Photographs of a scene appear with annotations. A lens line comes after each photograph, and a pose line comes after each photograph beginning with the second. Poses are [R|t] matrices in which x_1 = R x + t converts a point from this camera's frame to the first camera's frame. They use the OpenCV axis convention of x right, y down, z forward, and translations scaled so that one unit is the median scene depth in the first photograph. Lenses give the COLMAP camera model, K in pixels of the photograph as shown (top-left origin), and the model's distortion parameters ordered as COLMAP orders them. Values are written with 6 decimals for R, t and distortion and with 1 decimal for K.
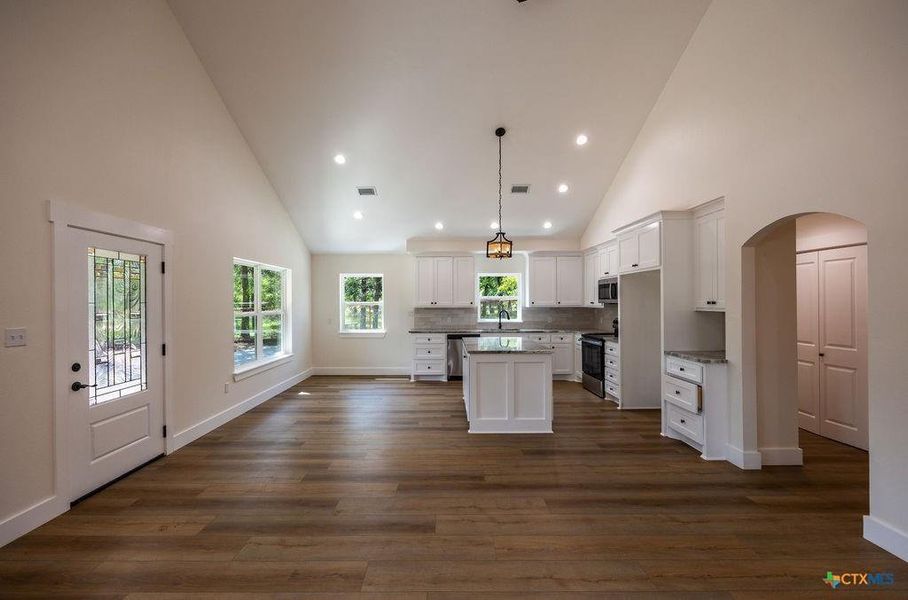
lens RADIAL K [[388.3, 0, 454.0], [0, 388.3, 299.4], [0, 0, 1]] dist [-0.000730, -0.000167]
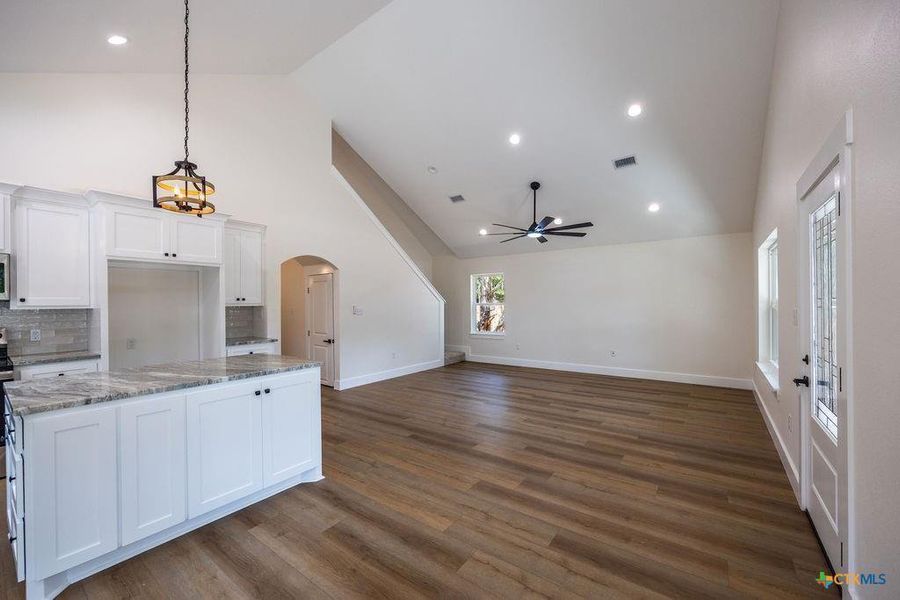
lens RADIAL K [[360.3, 0, 450.9], [0, 360.3, 303.3], [0, 0, 1]] dist [0.000654, 0.000035]
pose [[-0.805114, 0.014776, 0.592937, -0.725926], [0.014351, 0.999882, -0.005431, 0.045383], [-0.592947, 0.004136, -0.805231, 1.869444]]
